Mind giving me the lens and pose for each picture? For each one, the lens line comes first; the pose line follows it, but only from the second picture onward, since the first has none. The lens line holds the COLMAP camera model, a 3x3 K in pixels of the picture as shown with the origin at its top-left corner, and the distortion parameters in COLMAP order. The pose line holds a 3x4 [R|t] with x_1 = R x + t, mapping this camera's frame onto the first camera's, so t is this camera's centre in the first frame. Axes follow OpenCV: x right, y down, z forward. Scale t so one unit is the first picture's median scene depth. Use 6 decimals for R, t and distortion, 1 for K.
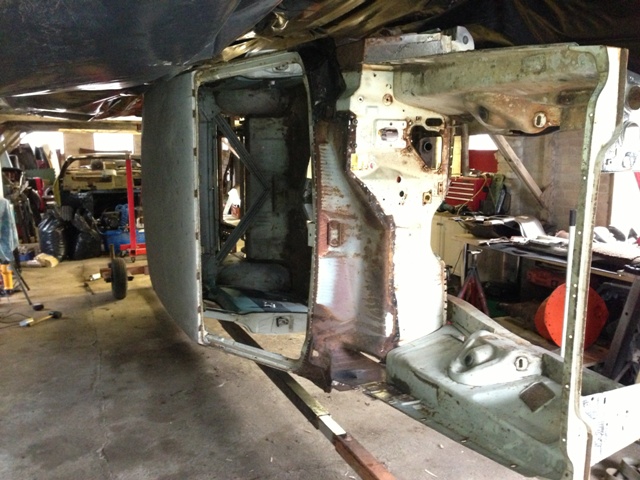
lens RADIAL K [[595.3, 0, 320.0], [0, 595.3, 240.0], [0, 0, 1]] dist [0.018417, 0.005701]
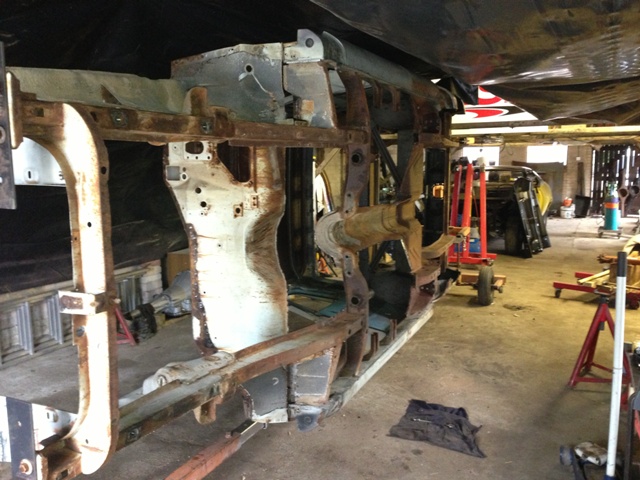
lens RADIAL K [[595.3, 0, 320.0], [0, 595.3, 240.0], [0, 0, 1]] dist [0.018417, 0.005701]
pose [[0.671710, 0.097632, -0.734352, 1.024855], [-0.113544, 0.993133, 0.028178, -0.067035], [0.732061, 0.064454, 0.678183, 0.441458]]
